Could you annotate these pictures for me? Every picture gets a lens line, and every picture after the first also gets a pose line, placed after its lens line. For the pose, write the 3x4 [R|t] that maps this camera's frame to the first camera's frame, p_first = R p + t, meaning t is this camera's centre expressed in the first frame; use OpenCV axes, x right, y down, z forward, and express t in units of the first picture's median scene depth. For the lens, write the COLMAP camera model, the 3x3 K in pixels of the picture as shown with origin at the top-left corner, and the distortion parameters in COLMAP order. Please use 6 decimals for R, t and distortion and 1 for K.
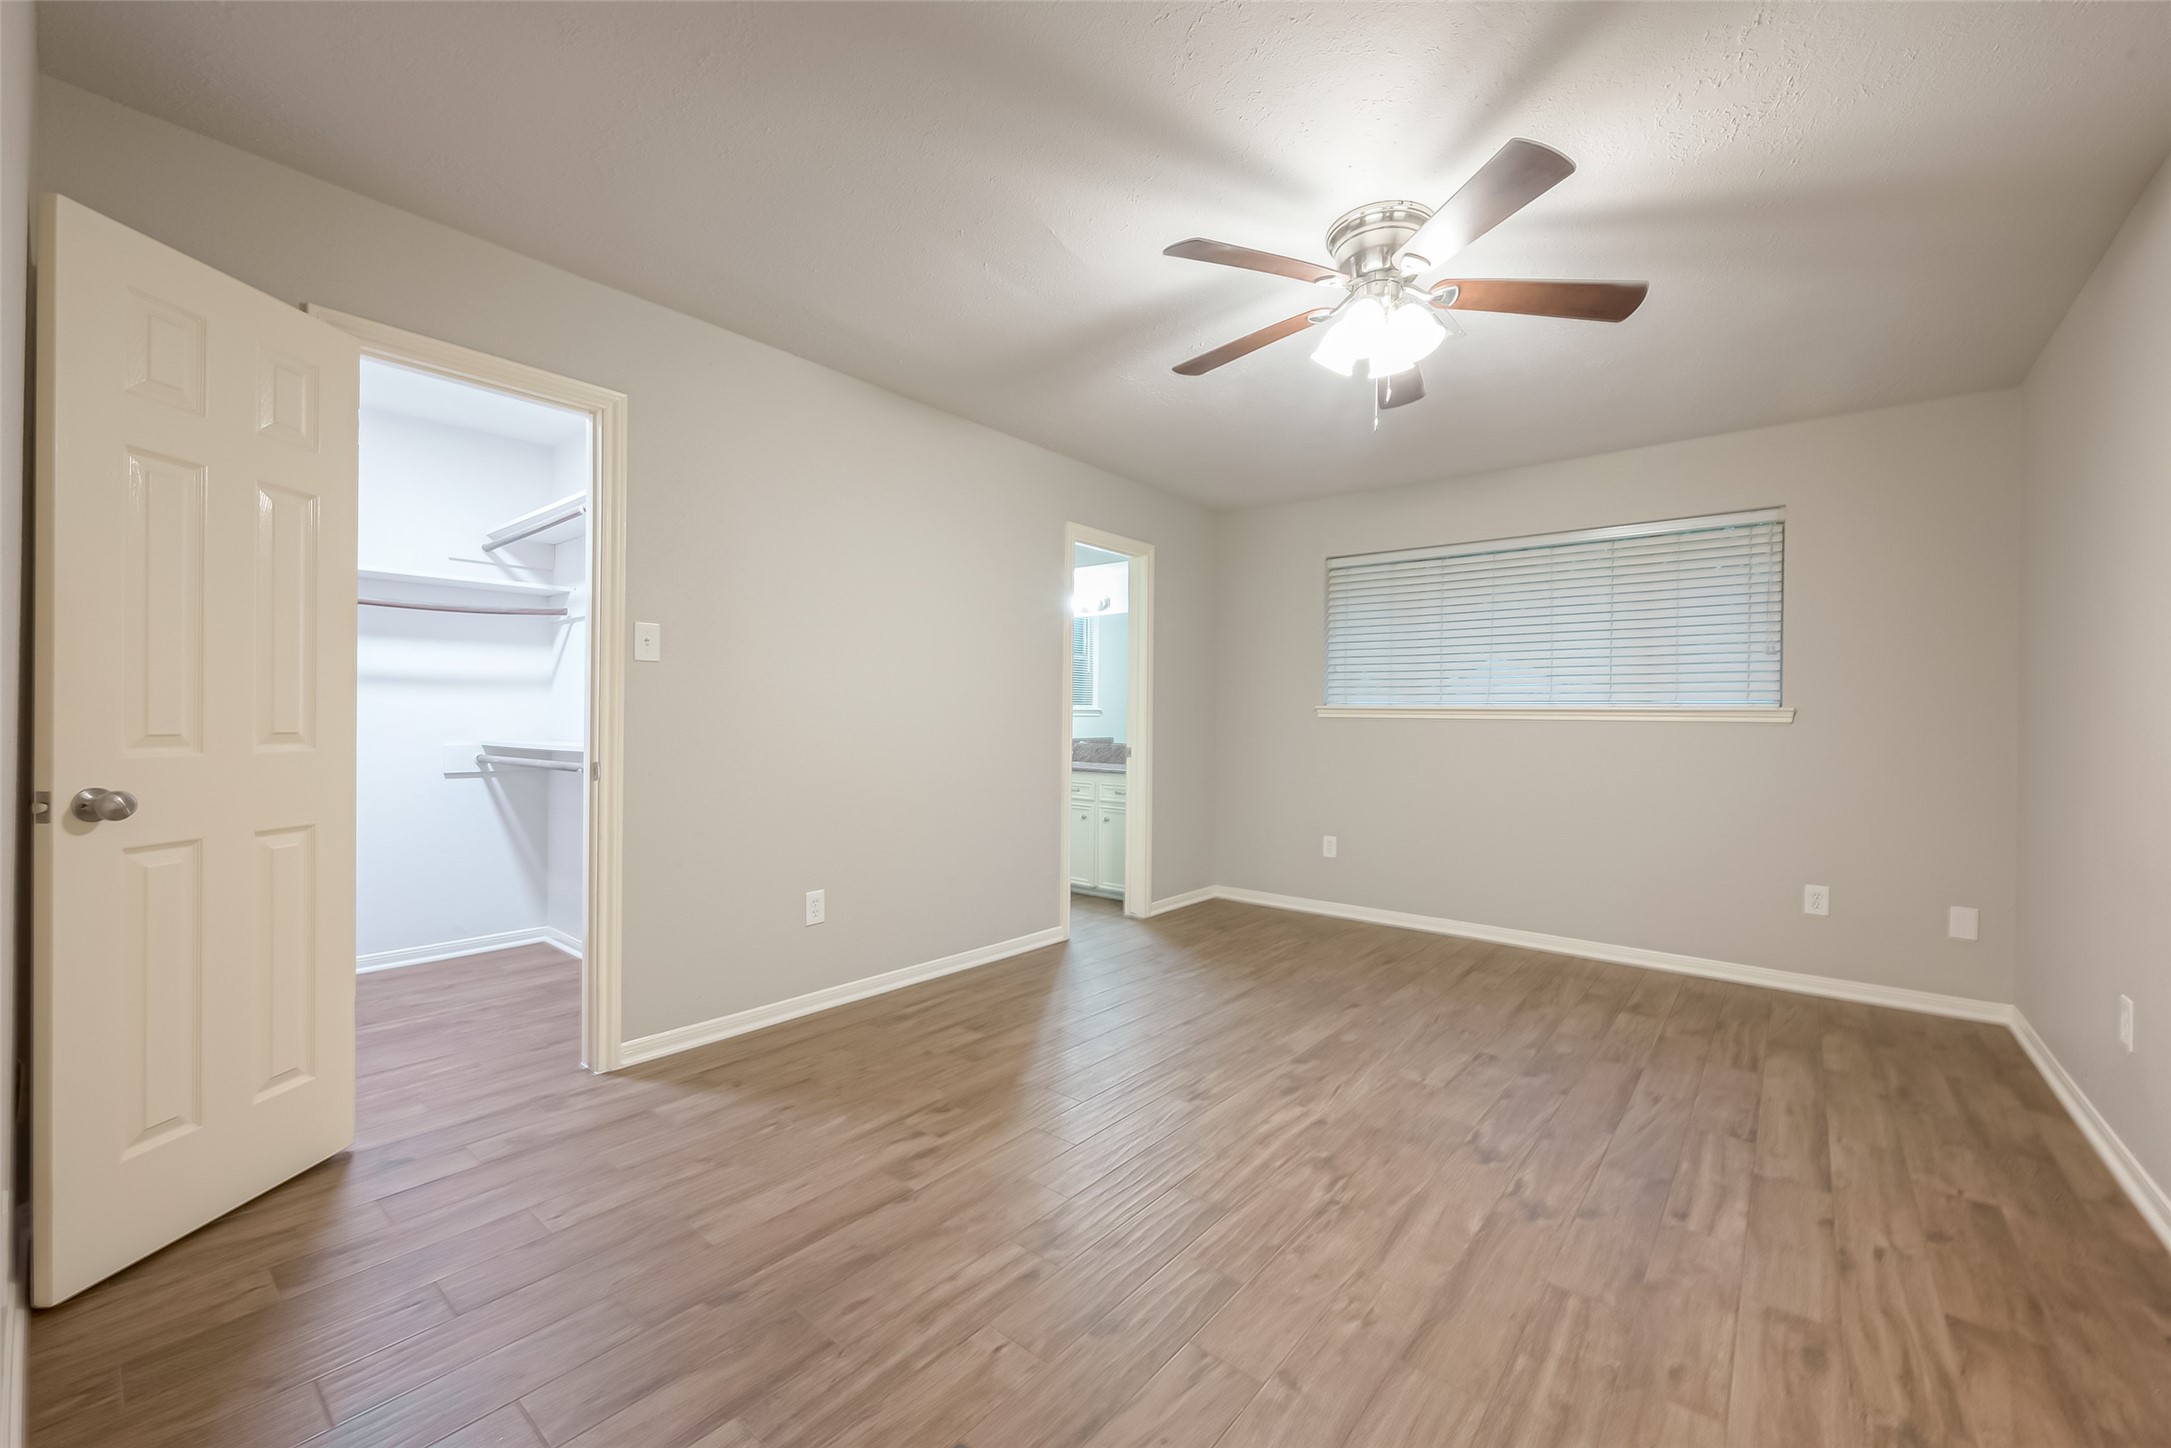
lens RADIAL K [[865.8, 0, 1105.0], [0, 865.8, 724.9], [0, 0, 1]] dist [0.002091, 0.000923]
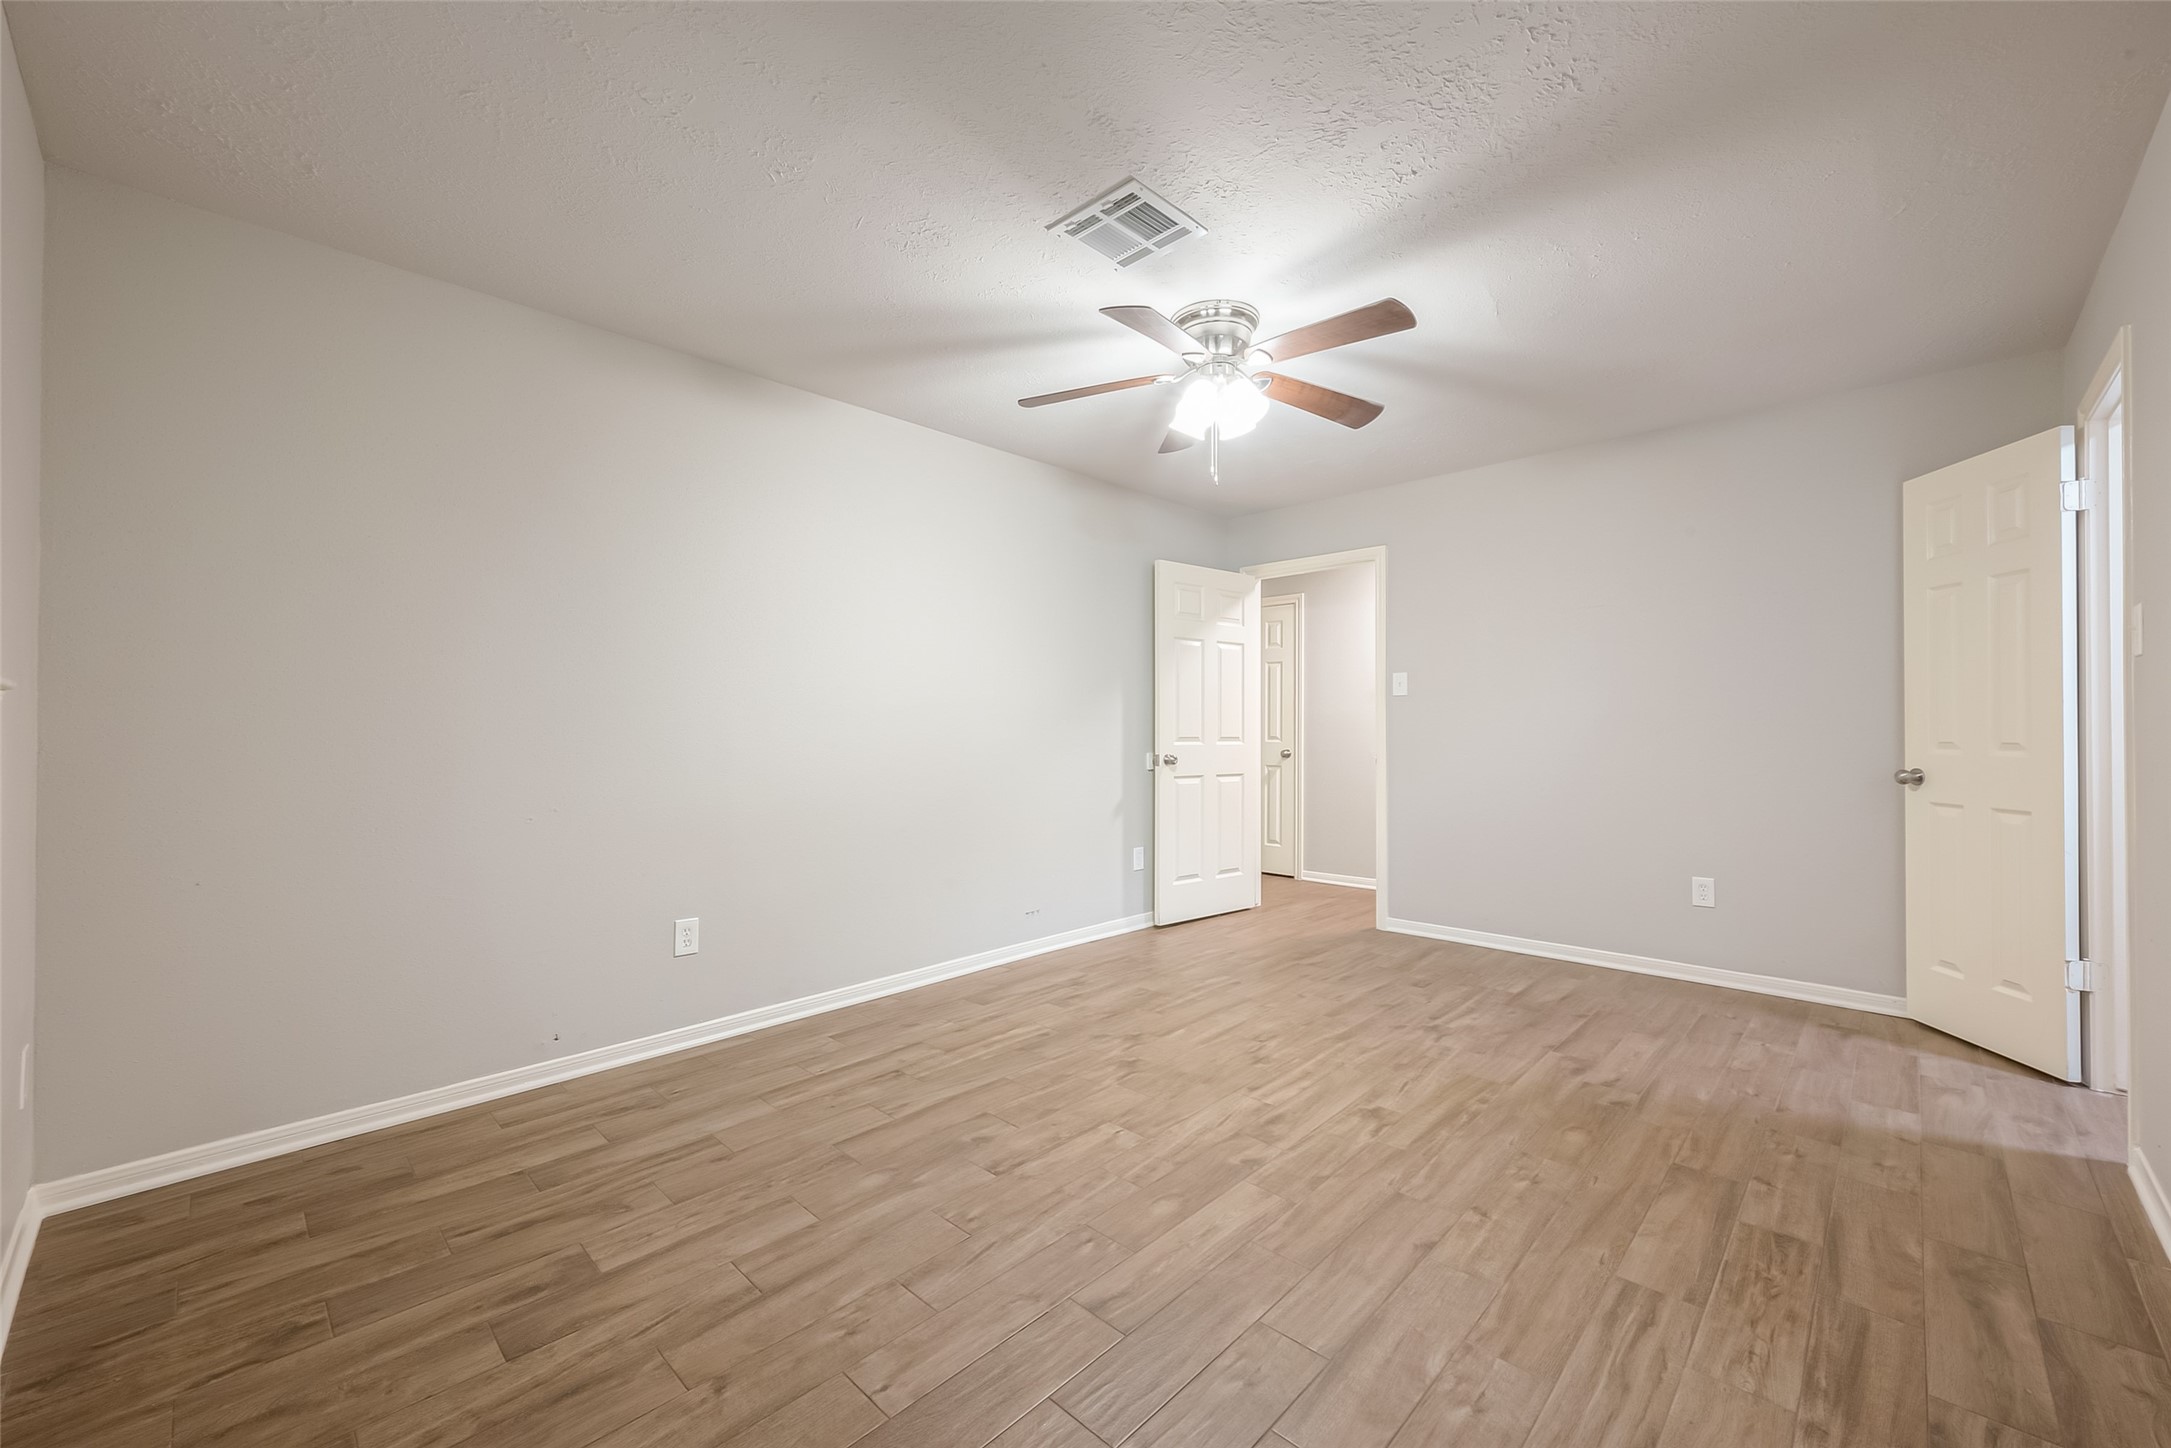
lens RADIAL K [[854.8, 0, 1098.0], [0, 854.8, 724.6], [0, 0, 1]] dist [-0.000463, 0.000462]
pose [[-0.996444, -0.007787, 0.083895, 0.387915], [-0.007939, 0.999967, -0.001475, -0.004718], [-0.083881, -0.002135, -0.996473, 2.280744]]
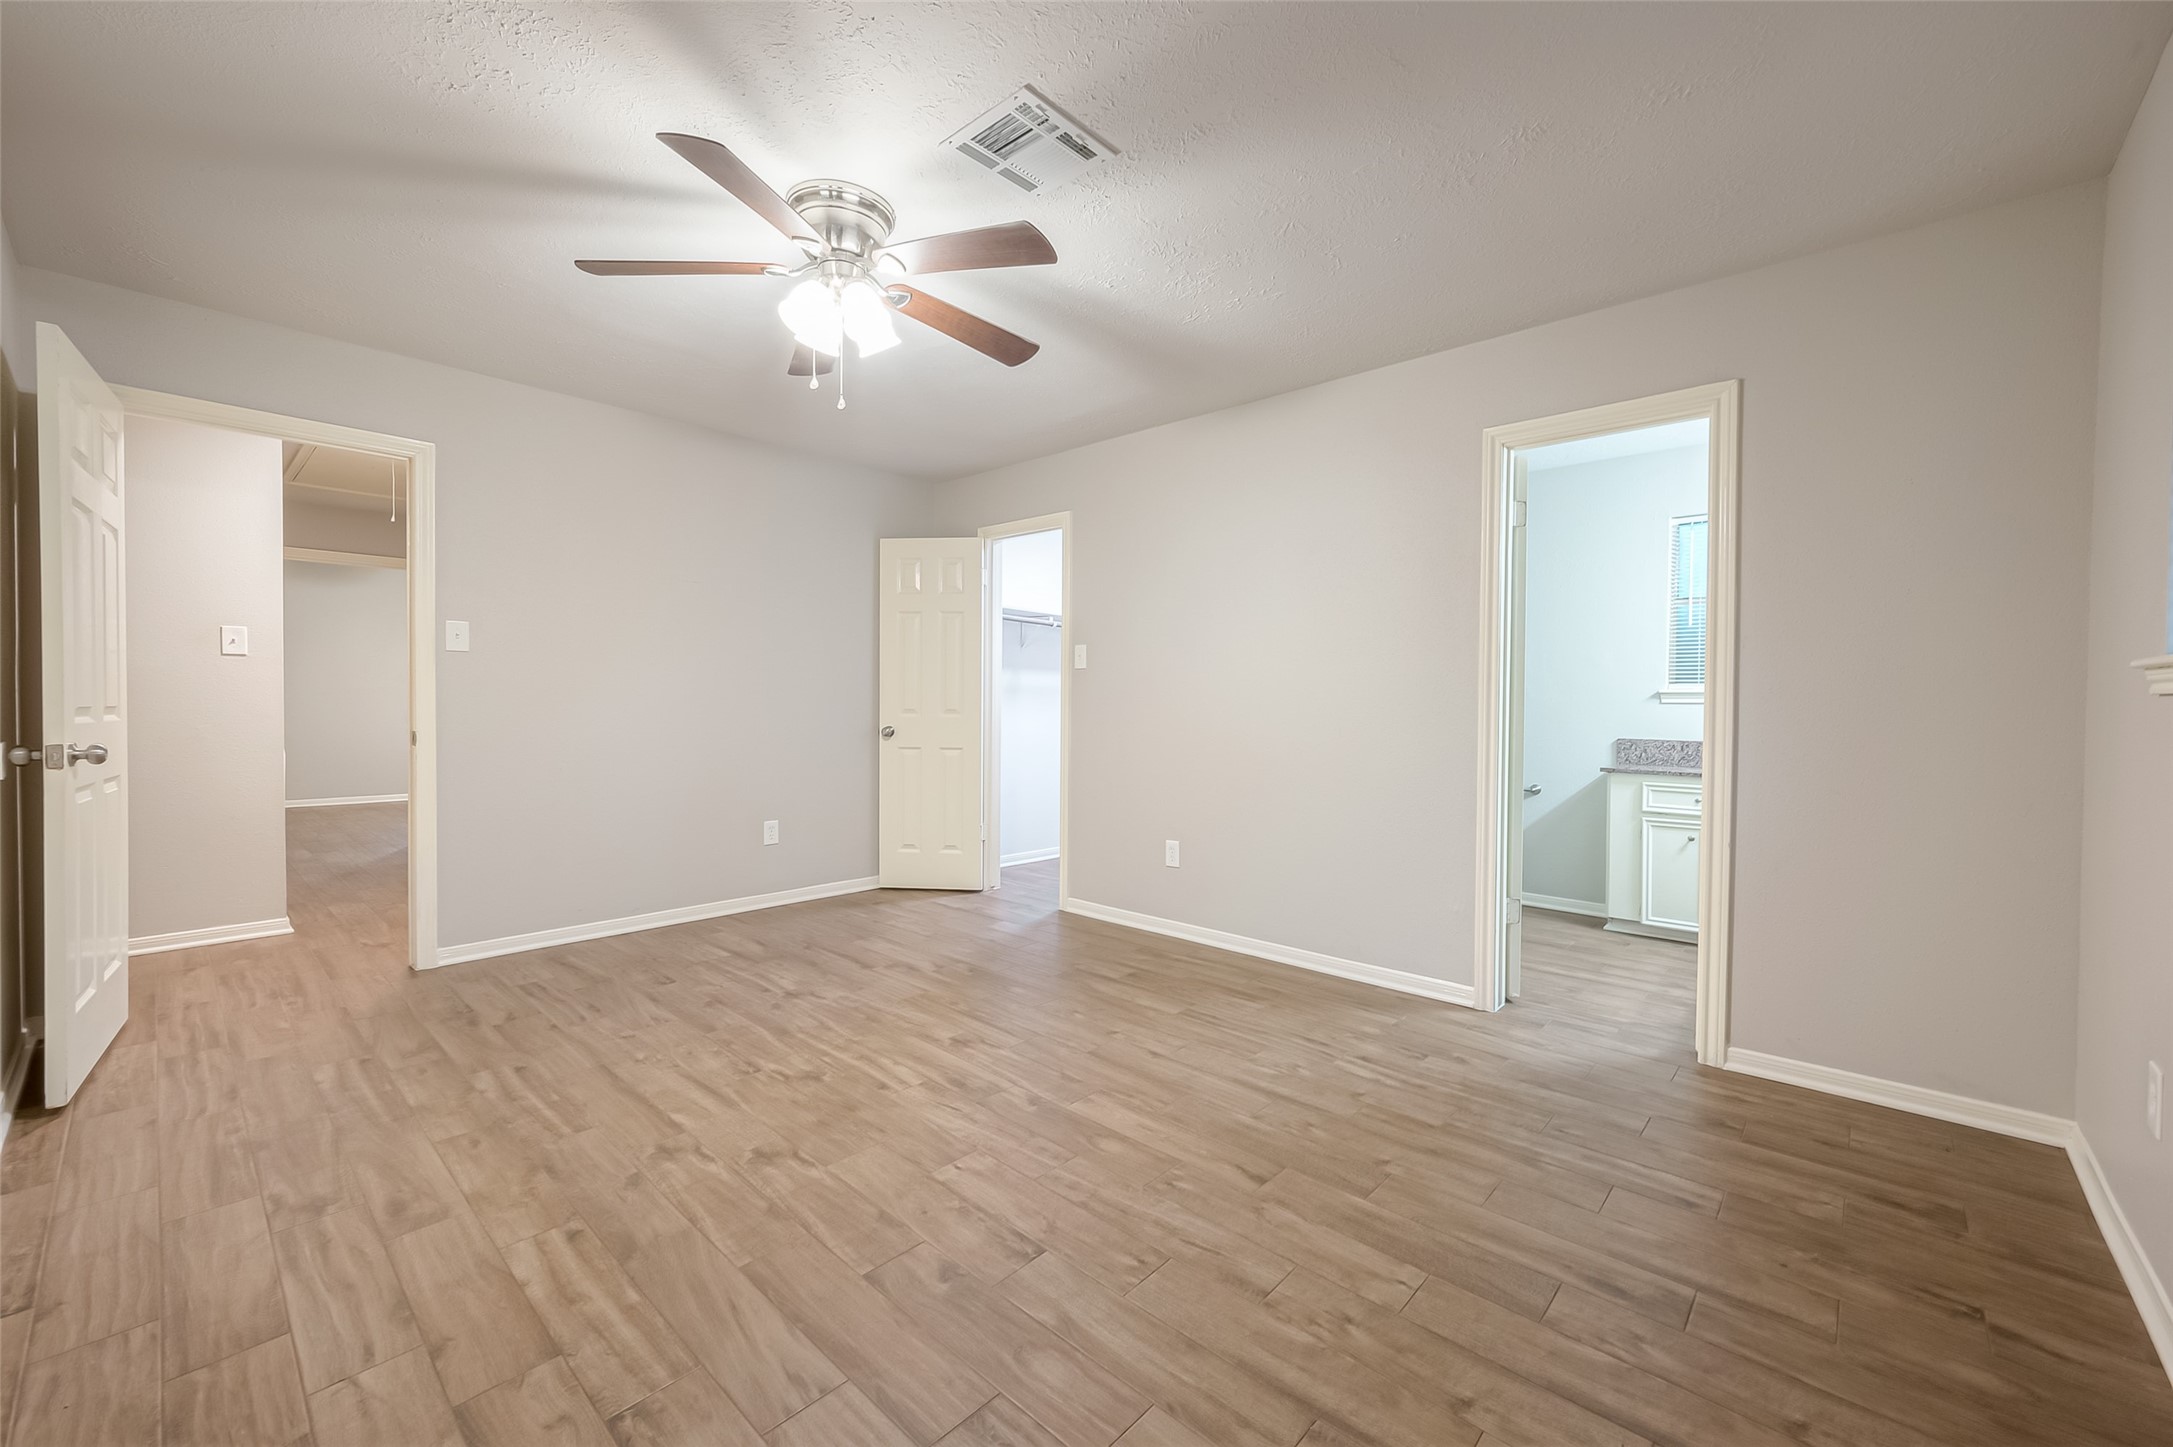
lens RADIAL K [[855.6, 0, 1099.0], [0, 855.6, 724.1], [0, 0, 1]] dist [-0.000463, 0.000462]
pose [[-0.059050, 0.014168, -0.998155, 1.351879], [-0.013321, 0.999799, 0.014979, 0.006688], [0.998166, 0.014181, -0.058849, 1.419008]]
